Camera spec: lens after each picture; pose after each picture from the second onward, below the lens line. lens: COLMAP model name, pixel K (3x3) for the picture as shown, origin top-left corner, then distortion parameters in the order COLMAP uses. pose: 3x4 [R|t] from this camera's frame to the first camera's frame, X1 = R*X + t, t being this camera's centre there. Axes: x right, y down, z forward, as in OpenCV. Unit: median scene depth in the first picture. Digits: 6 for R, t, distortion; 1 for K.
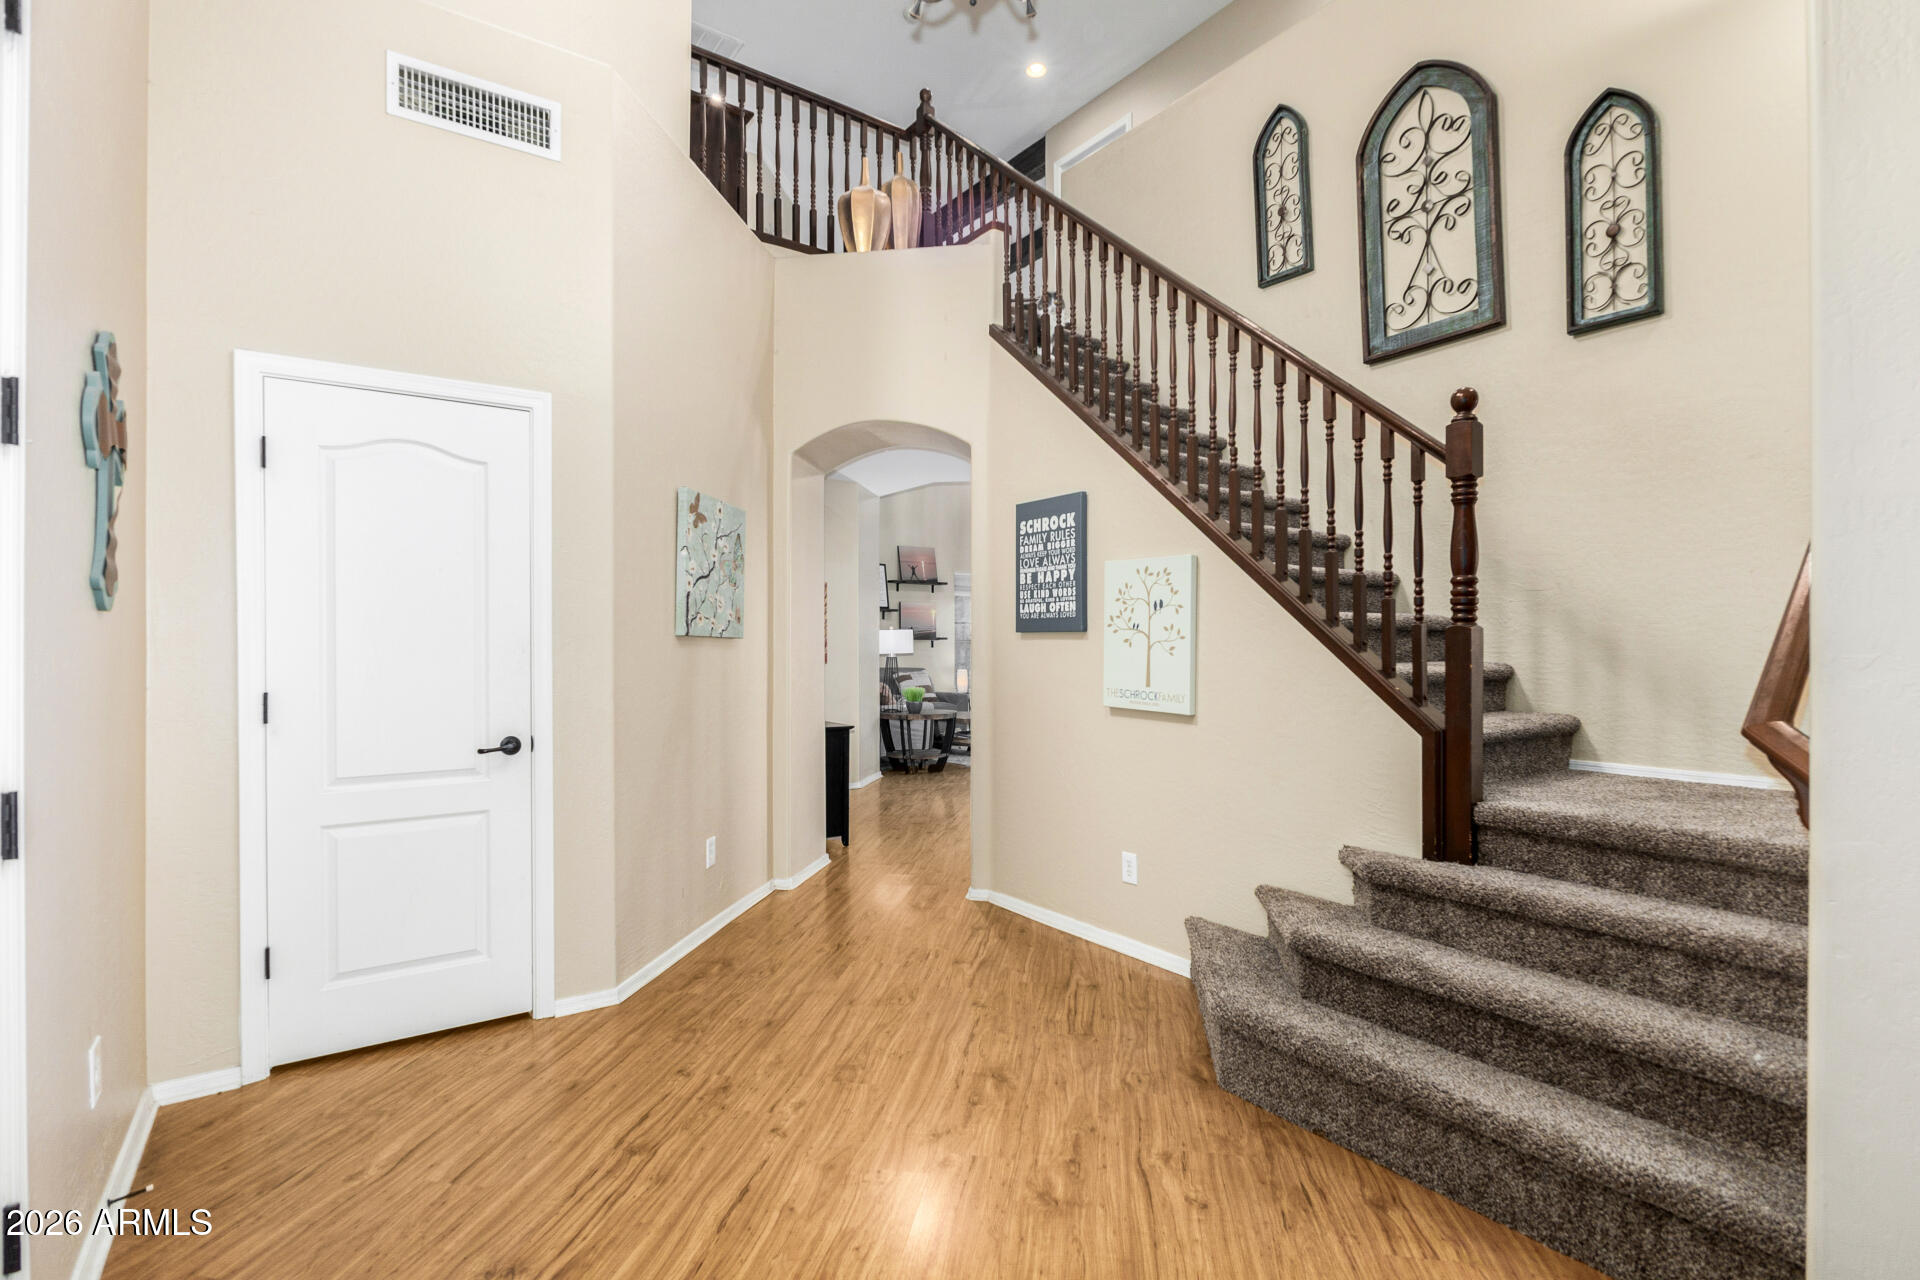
lens RADIAL K [[885.2, 0, 977.0], [0, 885.2, 648.5], [0, 0, 1]] dist [-0.015463, 0.000456]
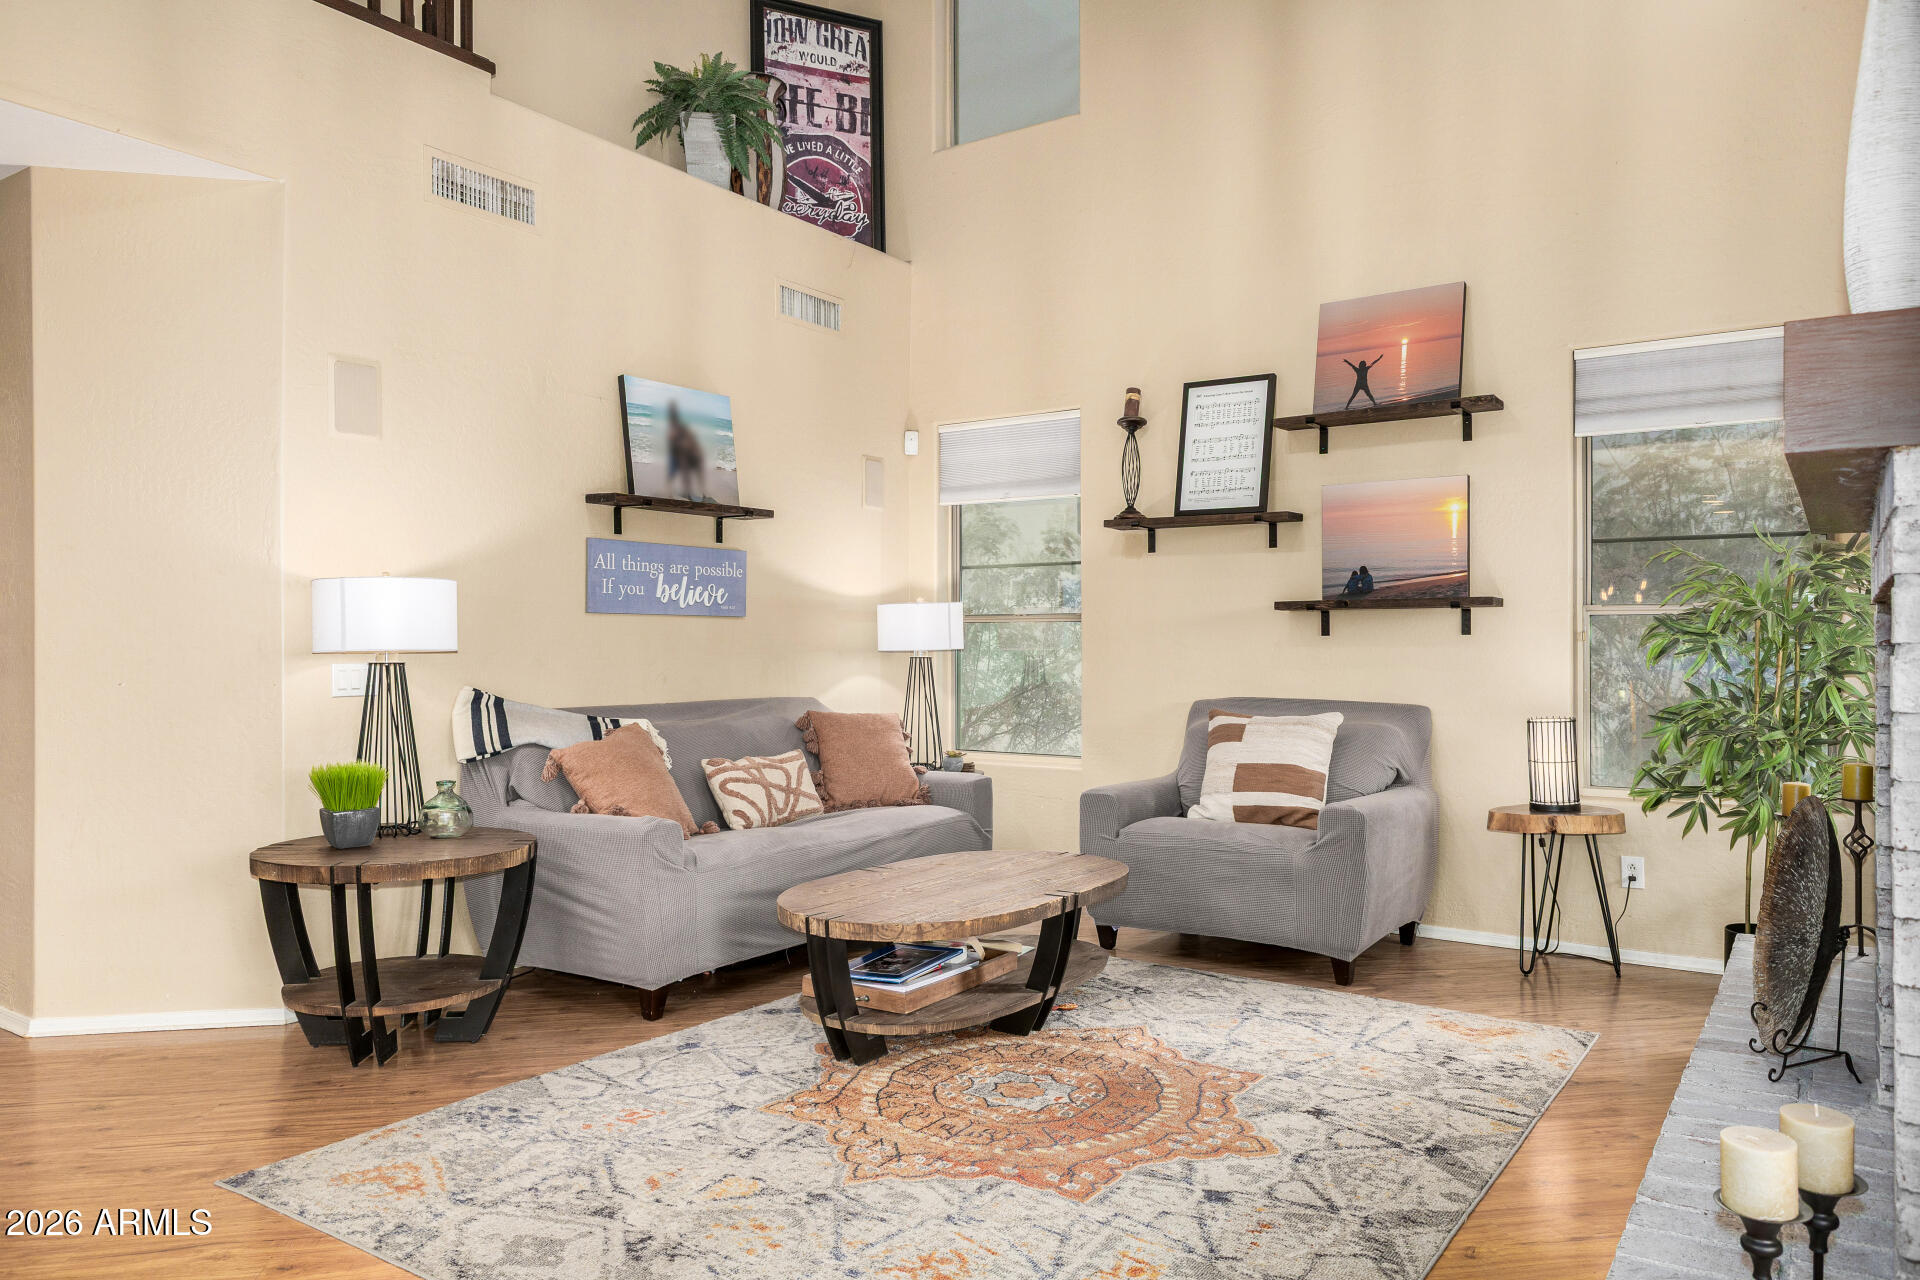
lens RADIAL K [[1302.4, 0, 979.8], [0, 1302.4, 642.5], [0, 0, 1]] dist [0.020986, -0.008003]
pose [[0.333213, -0.000853, -0.942851, 1.143811], [0.000953, 0.999999, -0.000568, 0.006227], [0.942851, -0.000709, 0.333214, 2.818834]]
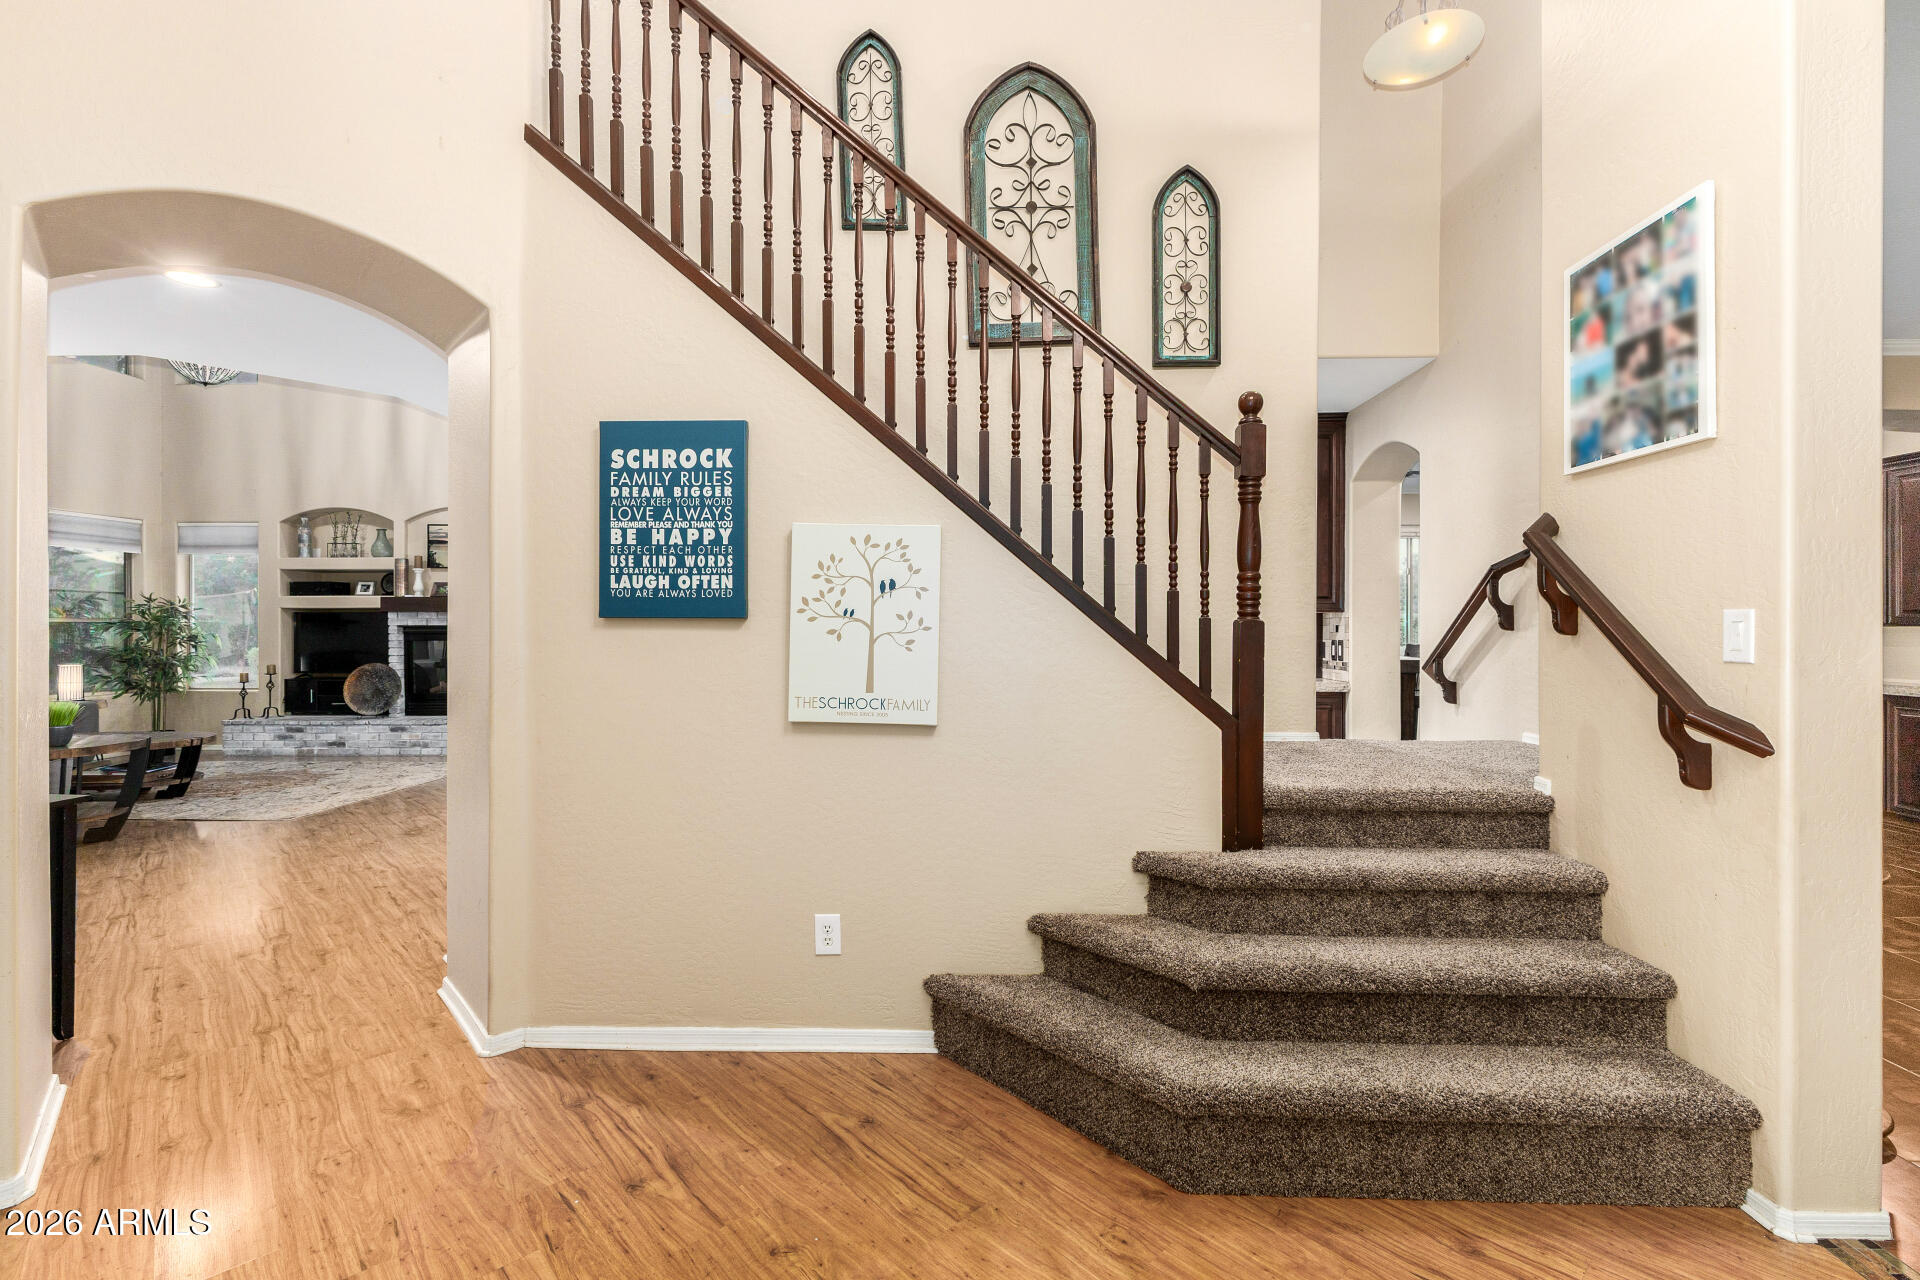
lens RADIAL K [[827.2, 0, 963.2], [0, 827.2, 624.2], [0, 0, 1]] dist [0.012970, -0.002368]
pose [[0.623335, 0.000067, 0.781955, -0.340036], [0.000930, 0.999999, -0.000827, -0.015875], [-0.781955, 0.001243, 0.623334, 0.522079]]
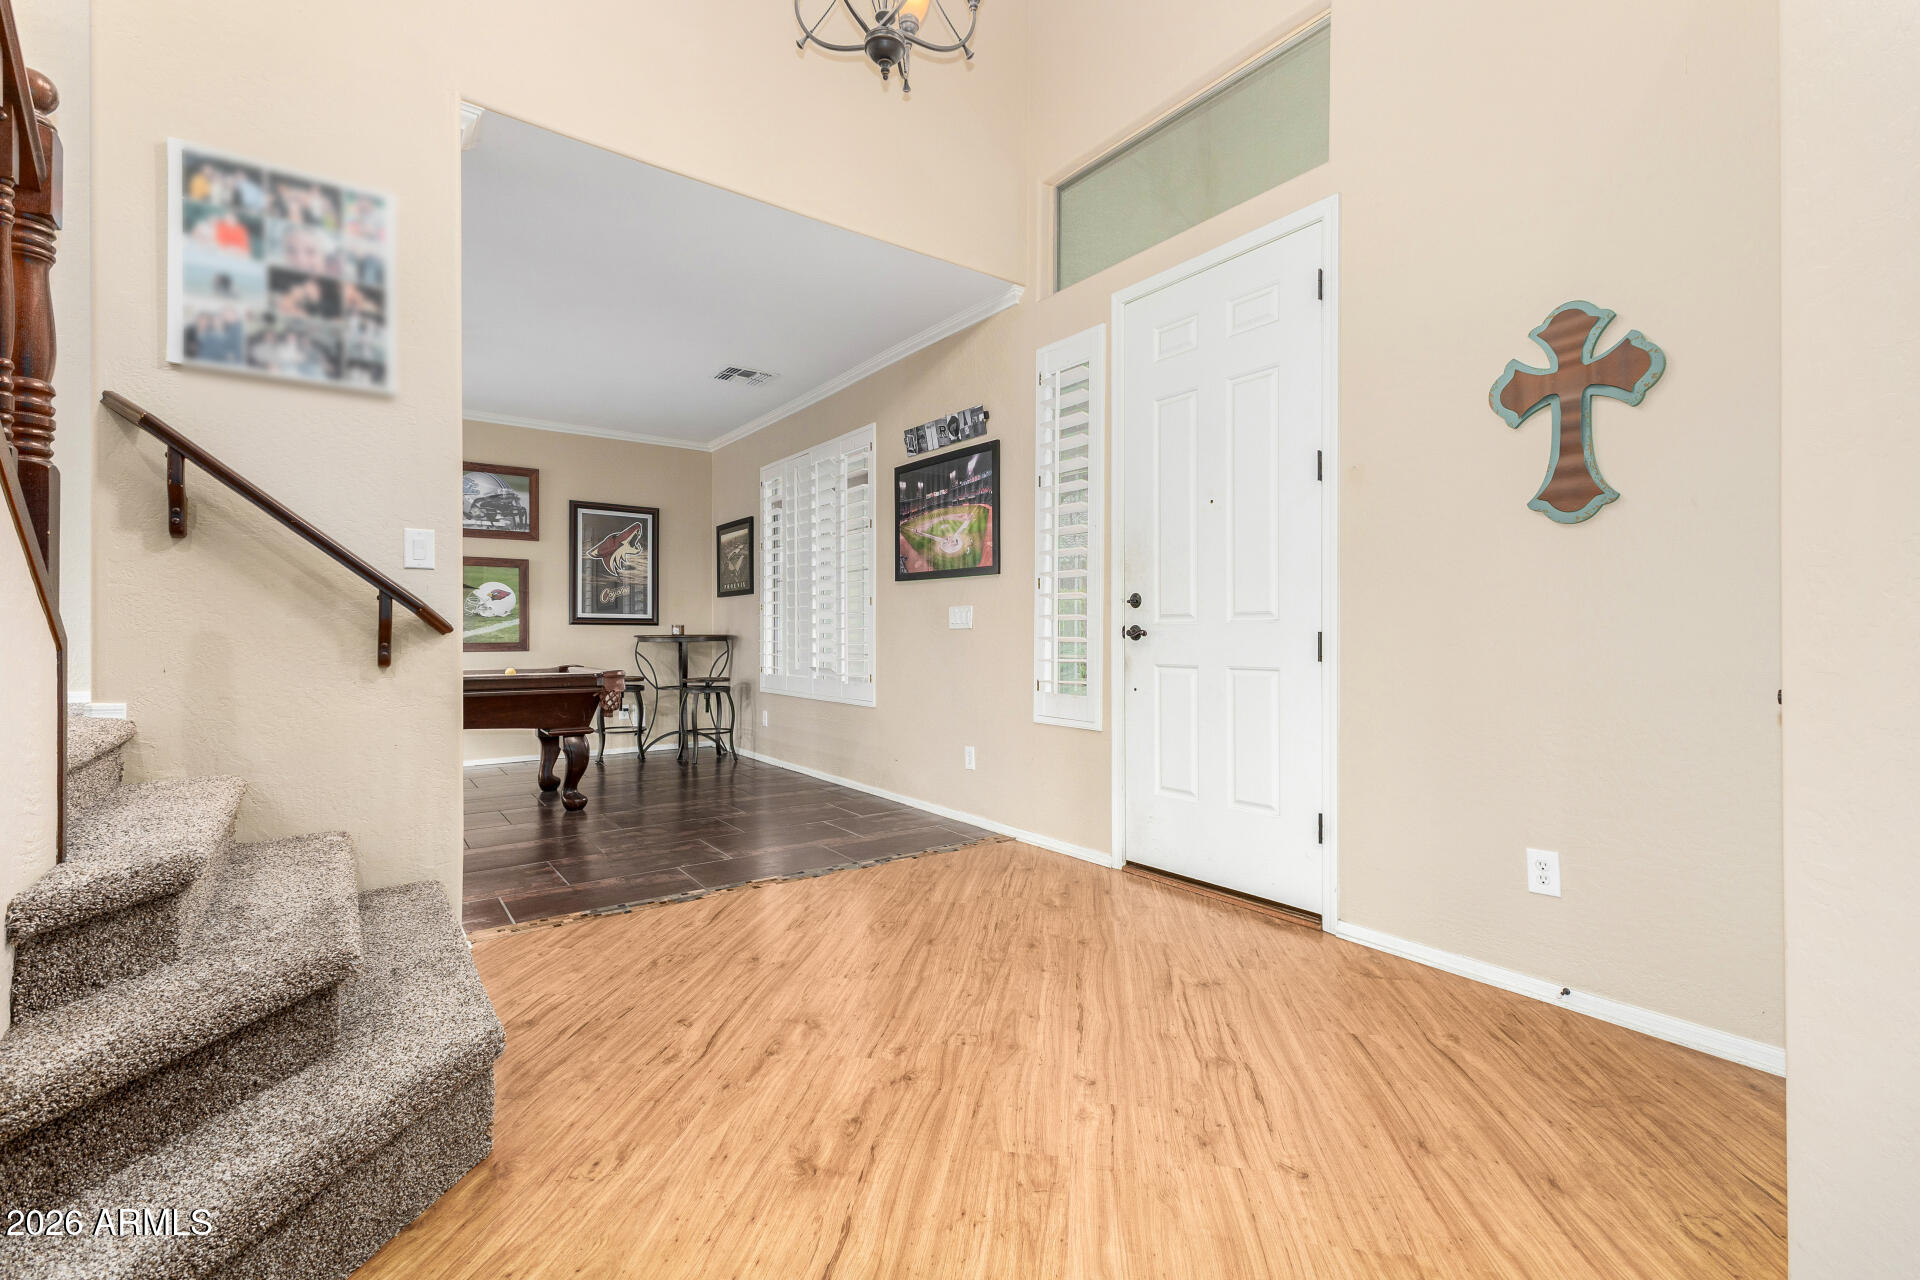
lens RADIAL K [[827.2, 0, 972.5], [0, 827.2, 633.6], [0, 0, 1]] dist [0.012970, -0.002368]
pose [[-0.999968, -0.005863, -0.005444, -0.072268], [-0.005884, 0.999975, 0.003835, 0.067595], [0.005422, 0.003867, -0.999978, 1.262460]]
